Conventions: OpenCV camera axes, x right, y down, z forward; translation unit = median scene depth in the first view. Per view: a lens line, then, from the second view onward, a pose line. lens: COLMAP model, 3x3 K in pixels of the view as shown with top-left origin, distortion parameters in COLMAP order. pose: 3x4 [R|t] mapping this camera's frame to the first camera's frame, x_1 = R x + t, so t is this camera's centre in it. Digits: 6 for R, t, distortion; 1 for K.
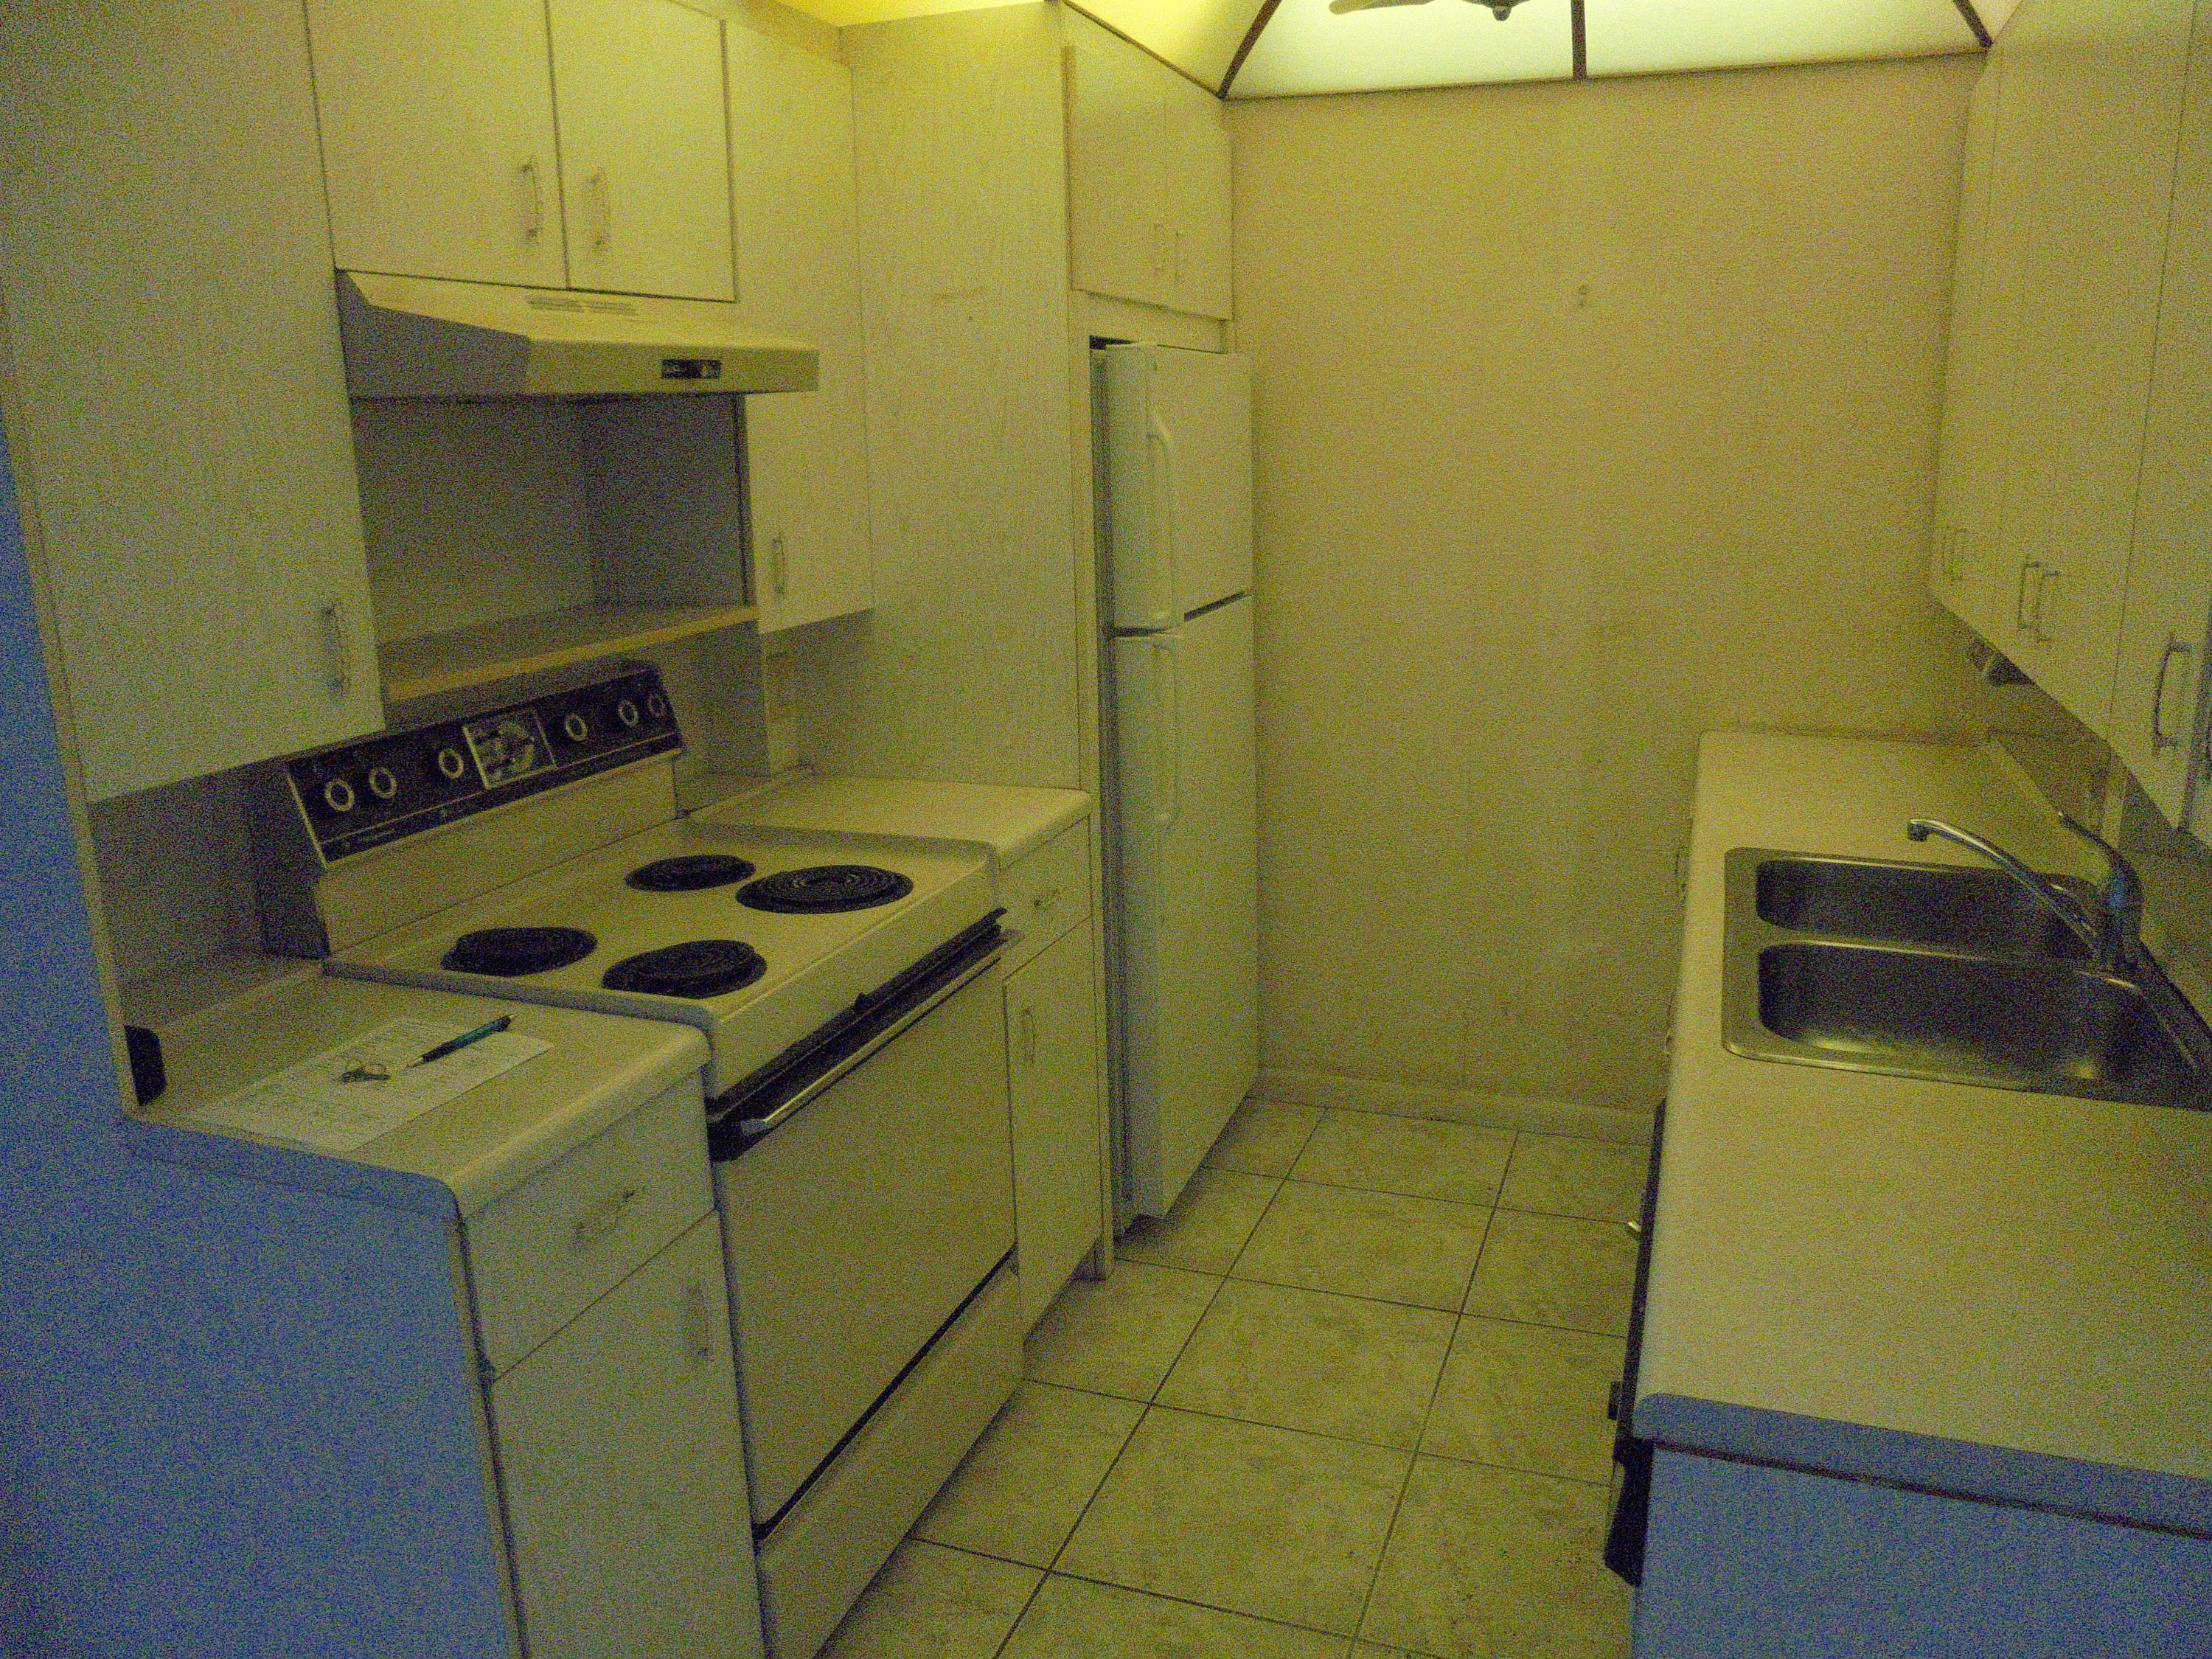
lens RADIAL K [[1673.3, 0, 1130.5], [0, 1673.3, 833.4], [0, 0, 1]] dist [-0.127432, 0.112374]
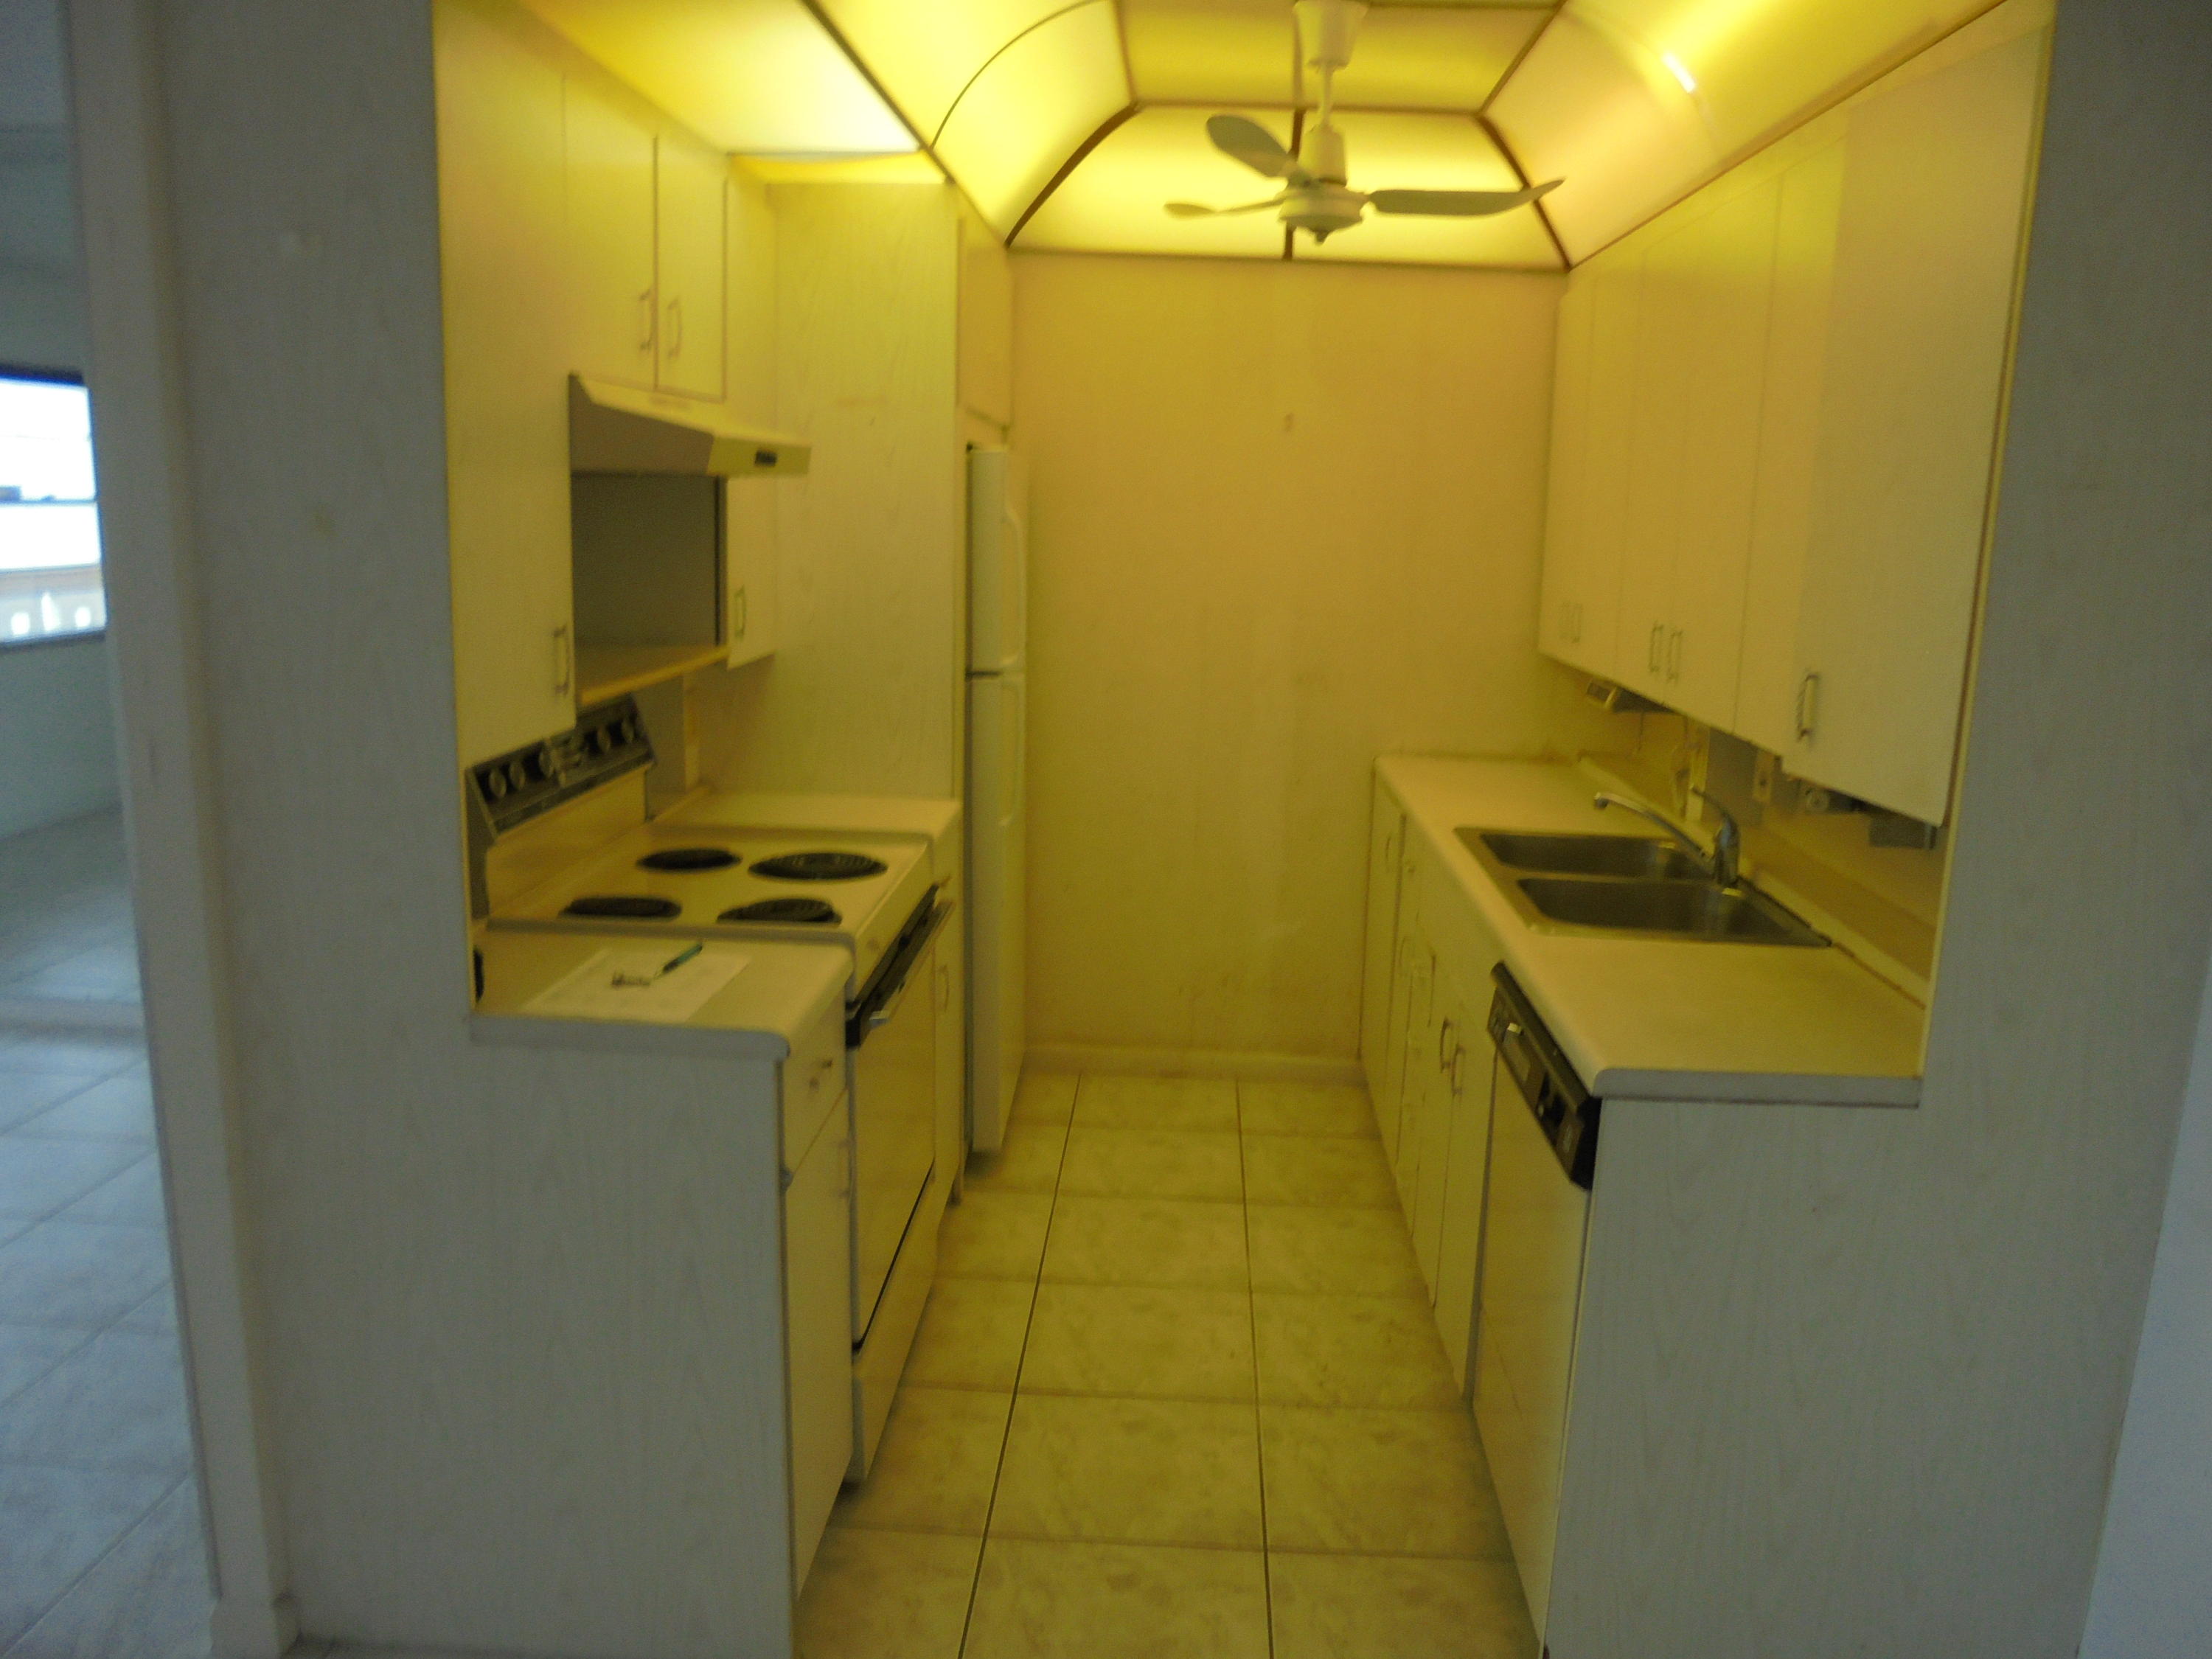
lens RADIAL K [[1673.3, 0, 1130.5], [0, 1673.3, 833.4], [0, 0, 1]] dist [-0.127432, 0.112374]
pose [[0.953005, -0.015037, 0.302582, -0.314805], [0.028363, 0.998809, -0.039693, 0.060173], [-0.301625, 0.046410, 0.952296, -0.258084]]
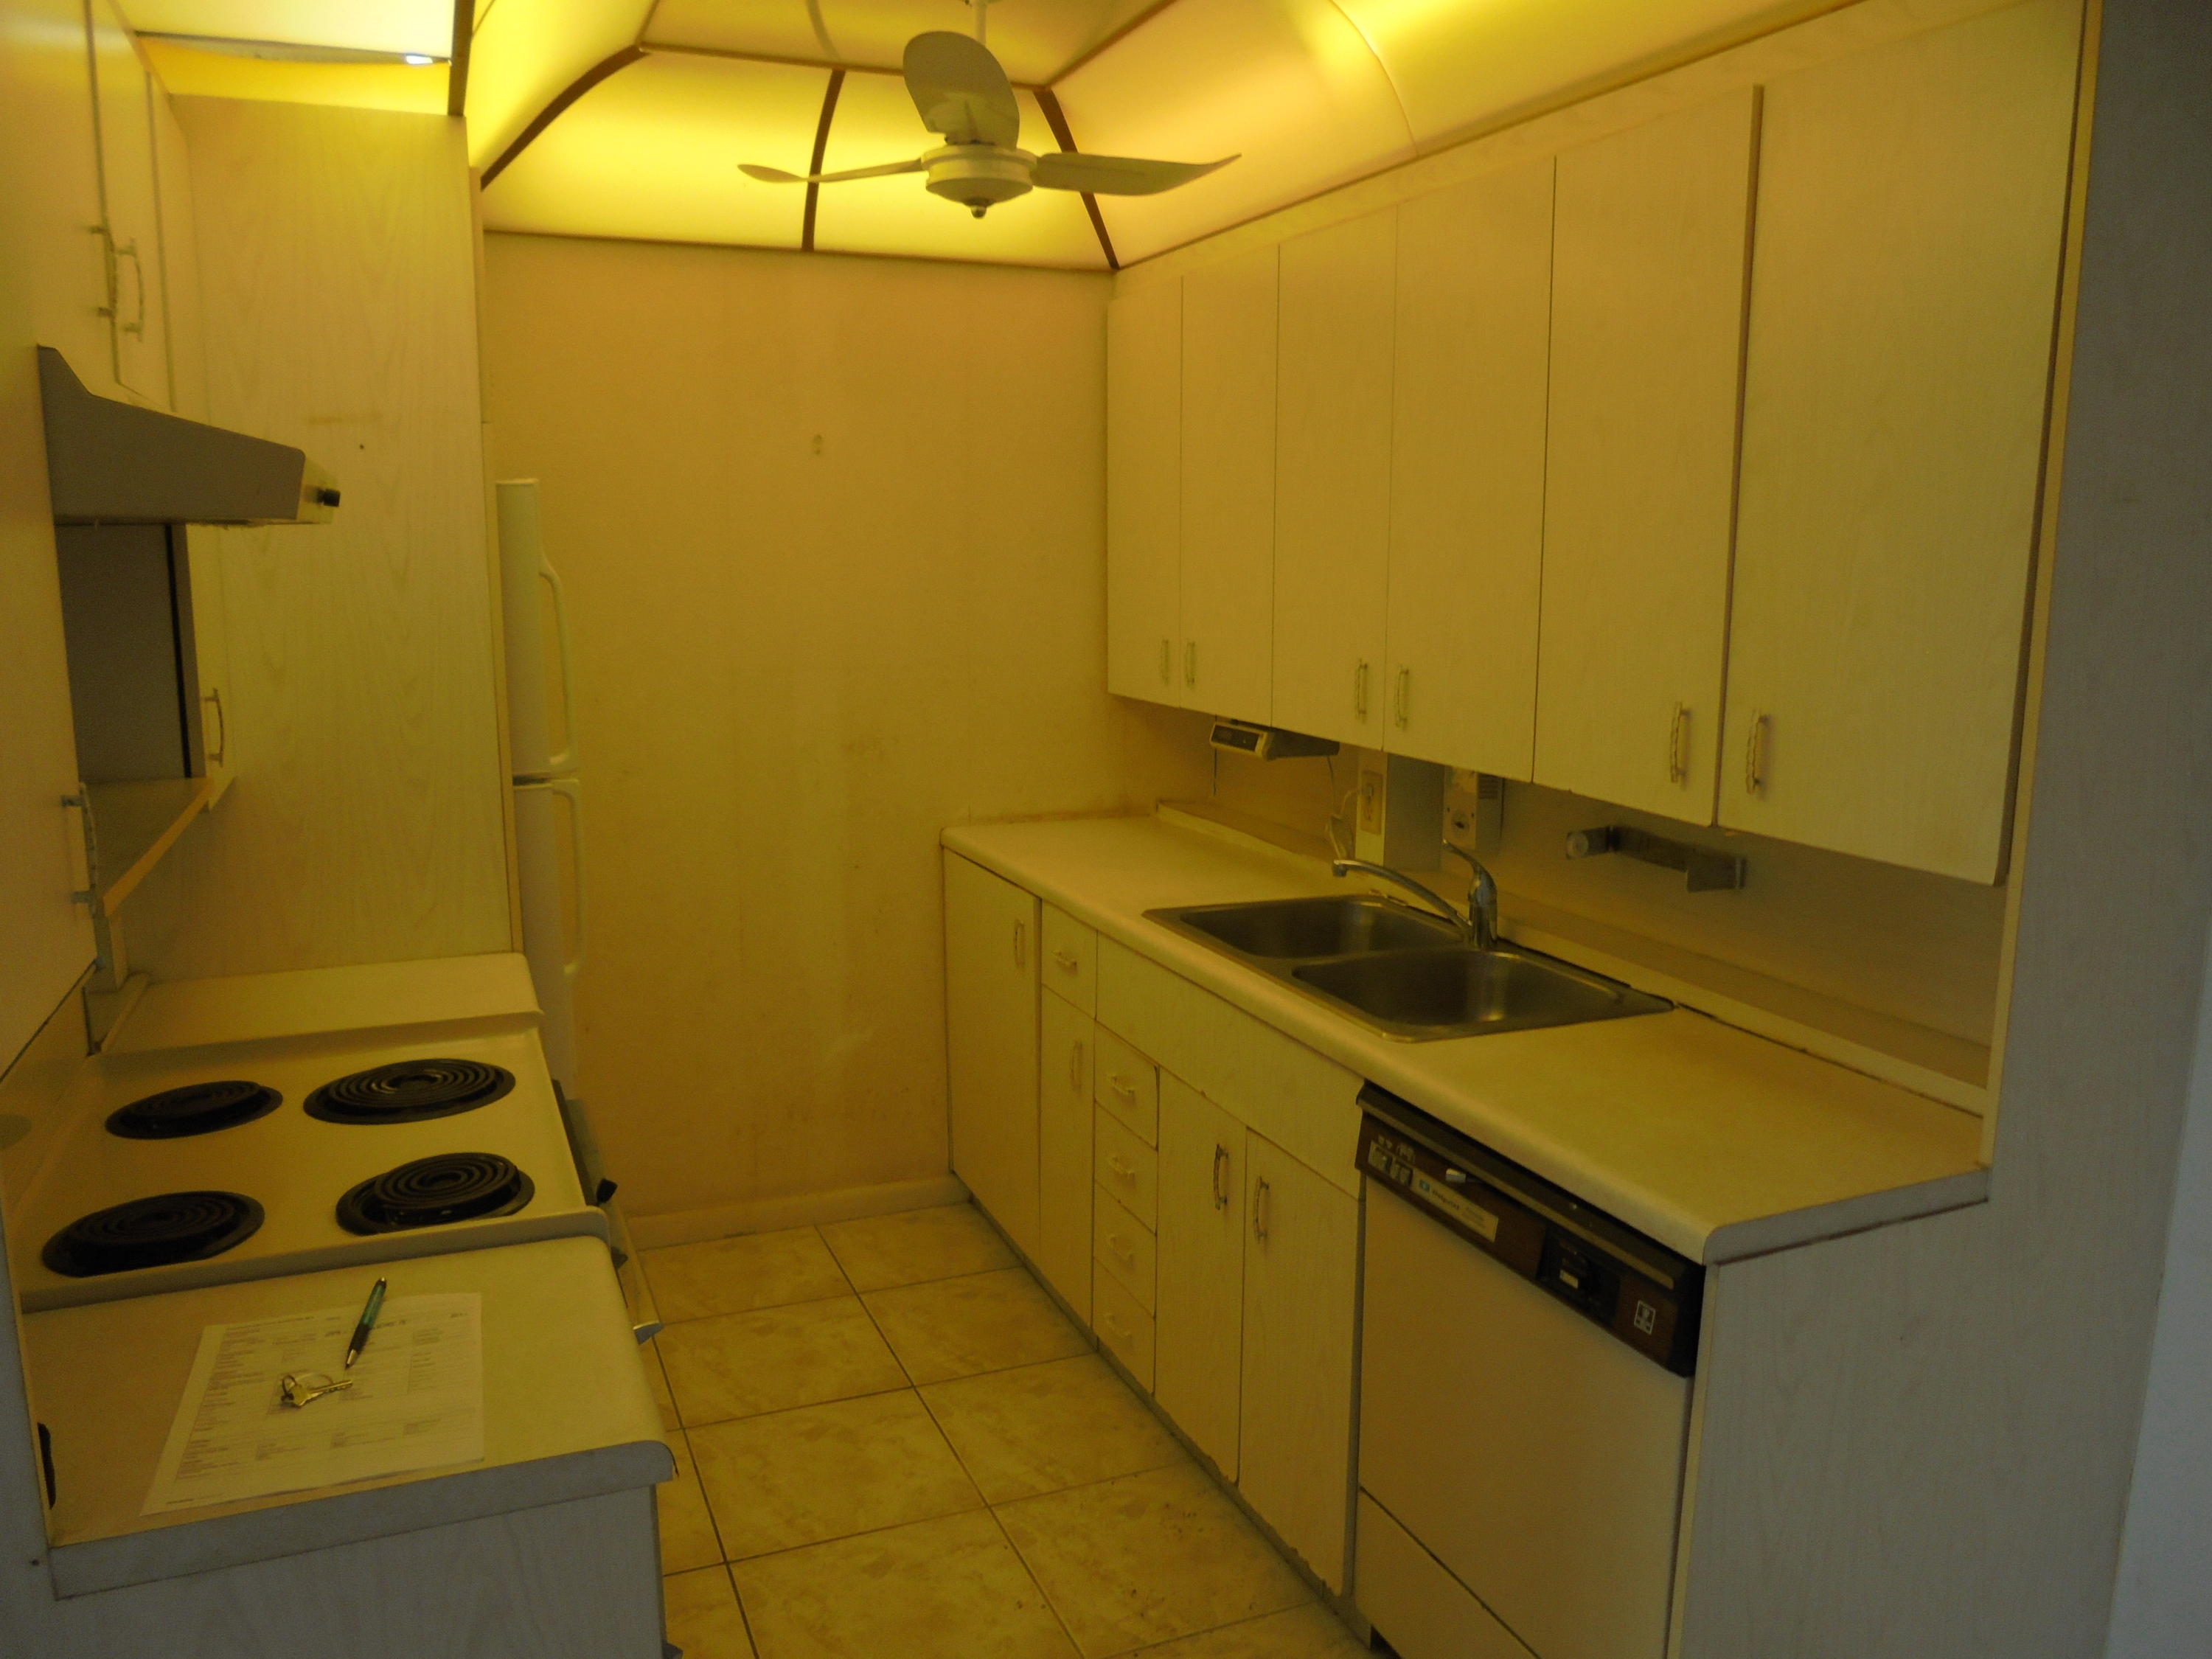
lens RADIAL K [[1673.3, 0, 1130.5], [0, 1673.3, 833.4], [0, 0, 1]] dist [-0.127432, 0.112374]
pose [[0.729215, -0.098501, 0.677158, -0.439654], [0.149276, 0.988650, -0.016940, -0.026331], [-0.667804, 0.113436, 0.735642, 0.097015]]
